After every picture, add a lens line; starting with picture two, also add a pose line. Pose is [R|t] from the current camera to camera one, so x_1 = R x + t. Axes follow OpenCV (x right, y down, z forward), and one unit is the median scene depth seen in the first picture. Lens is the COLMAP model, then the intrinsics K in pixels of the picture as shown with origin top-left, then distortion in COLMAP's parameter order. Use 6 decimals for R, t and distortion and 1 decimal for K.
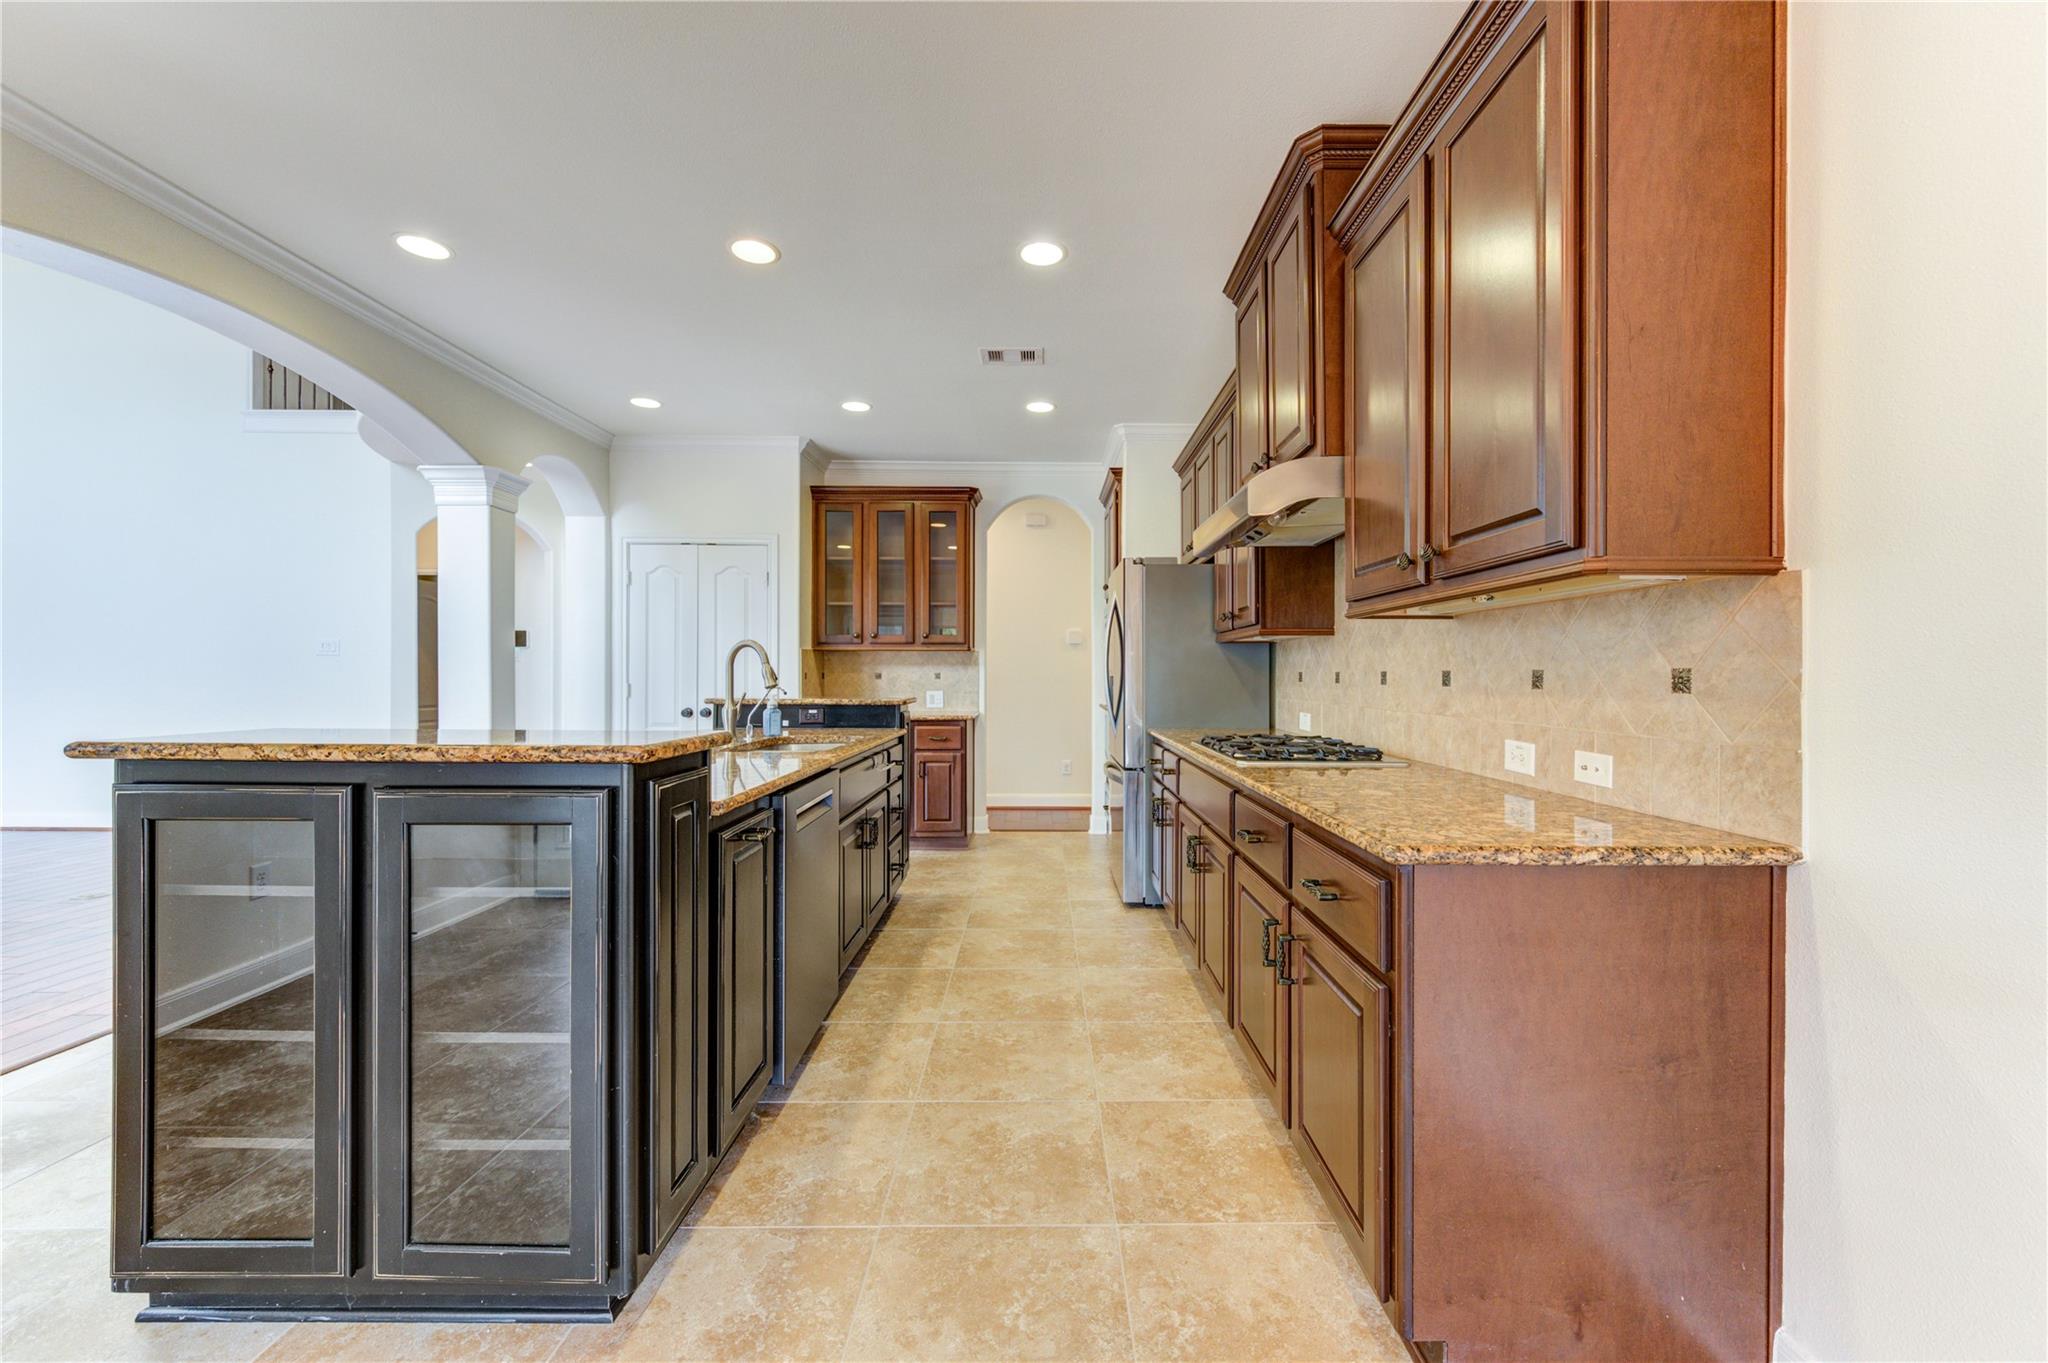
lens RADIAL K [[810.5, 0, 1057.0], [0, 810.5, 673.8], [0, 0, 1]] dist [0.001351, -0.001170]
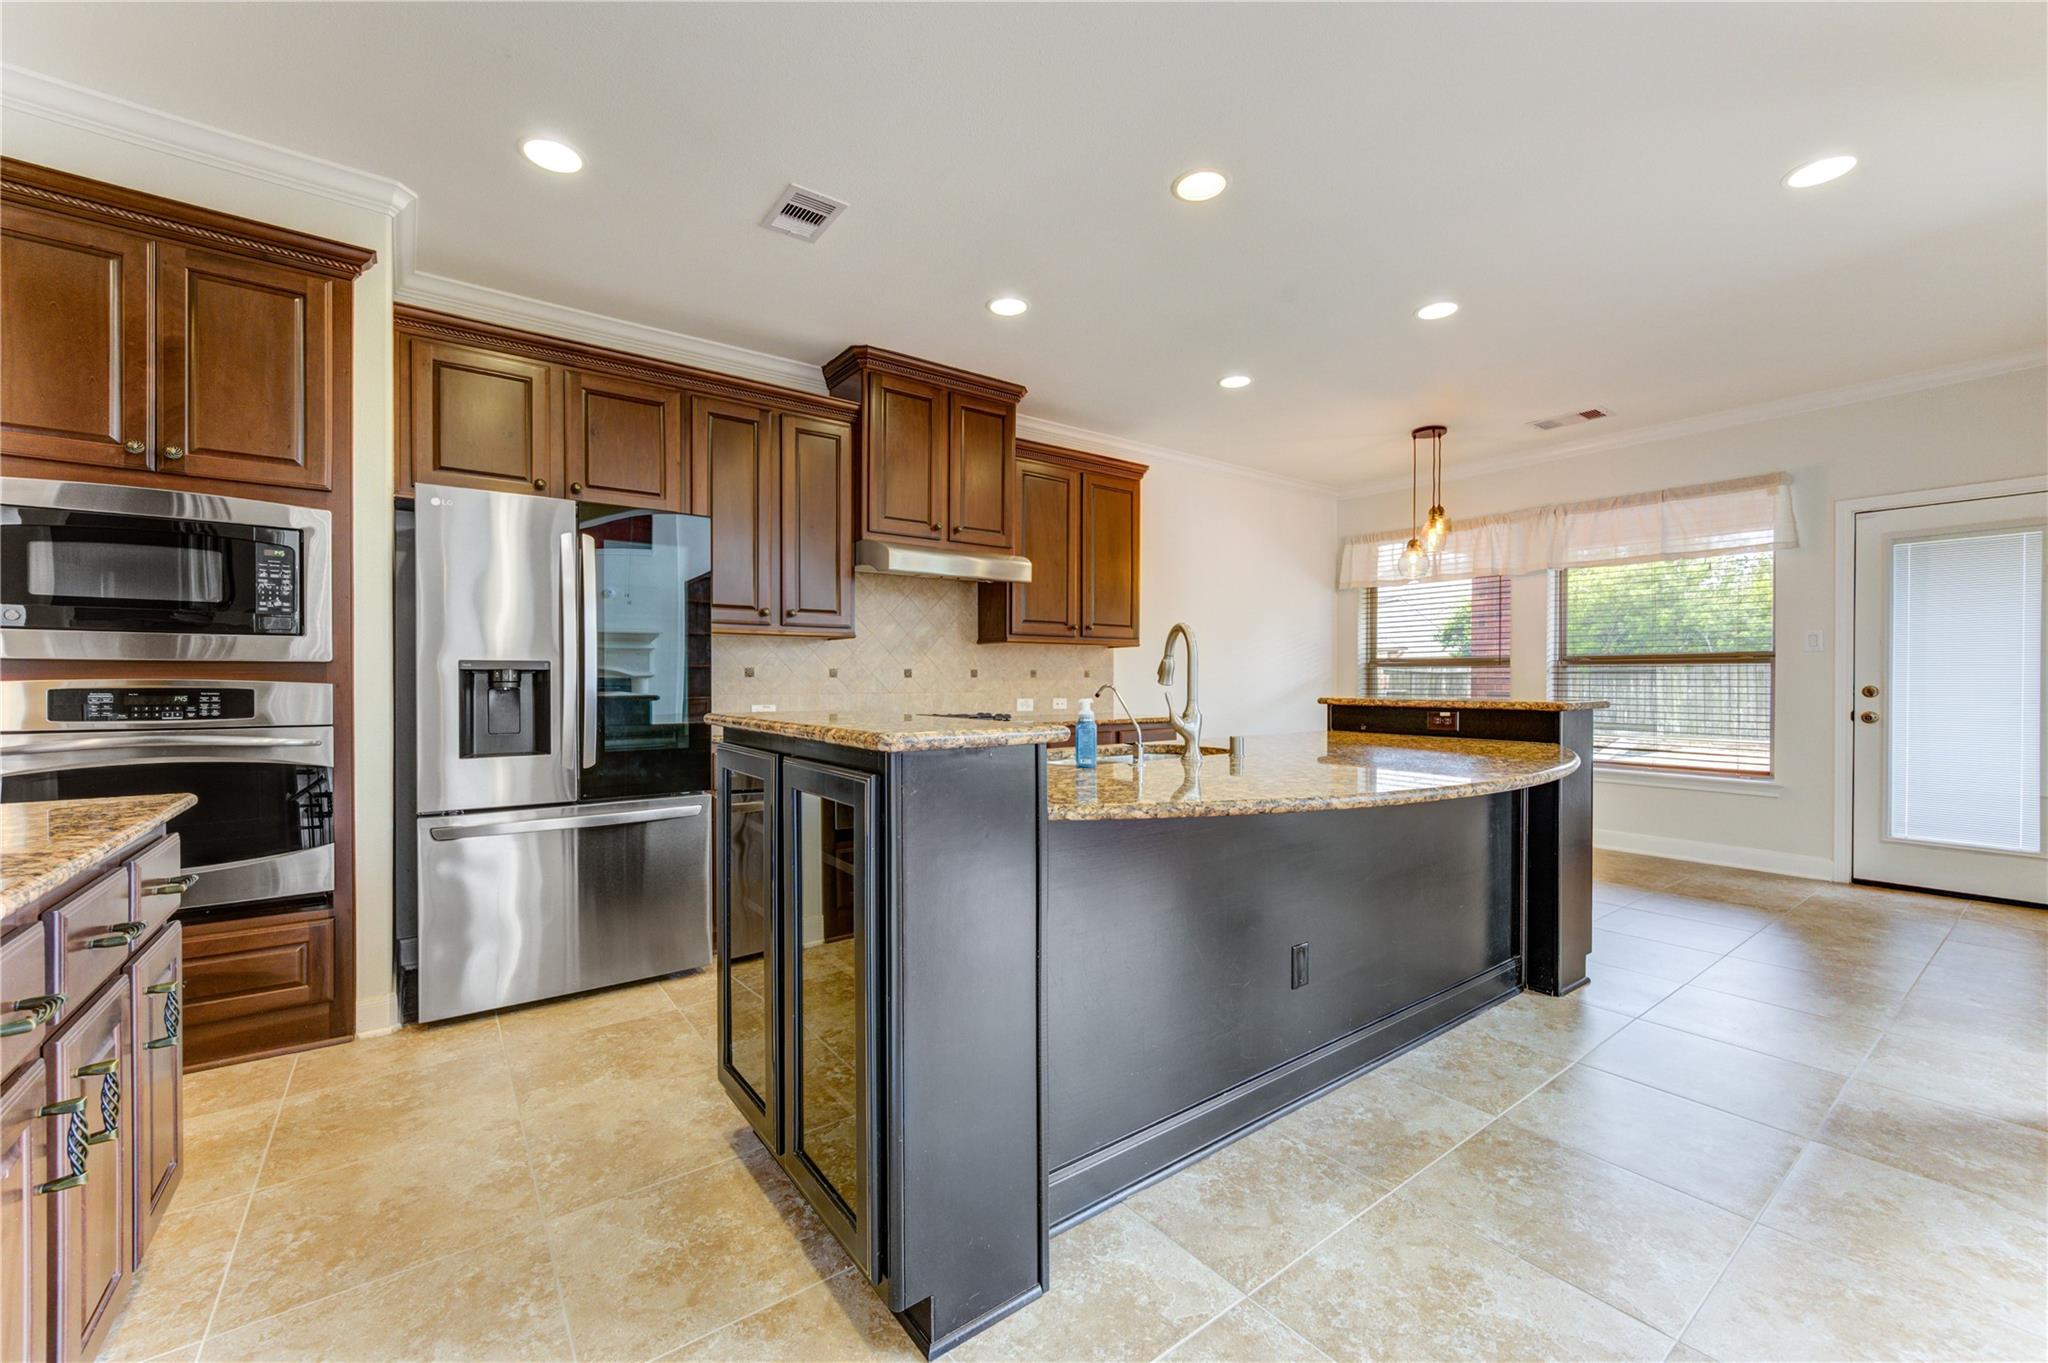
lens RADIAL K [[810.5, 0, 1031.4], [0, 810.5, 681.0], [0, 0, 1]] dist [0.001351, -0.001170]
pose [[-0.582795, -0.006903, 0.812590, -0.974296], [-0.004639, 0.999976, 0.005168, 0.010312], [-0.812606, -0.000758, -0.582813, 1.616894]]
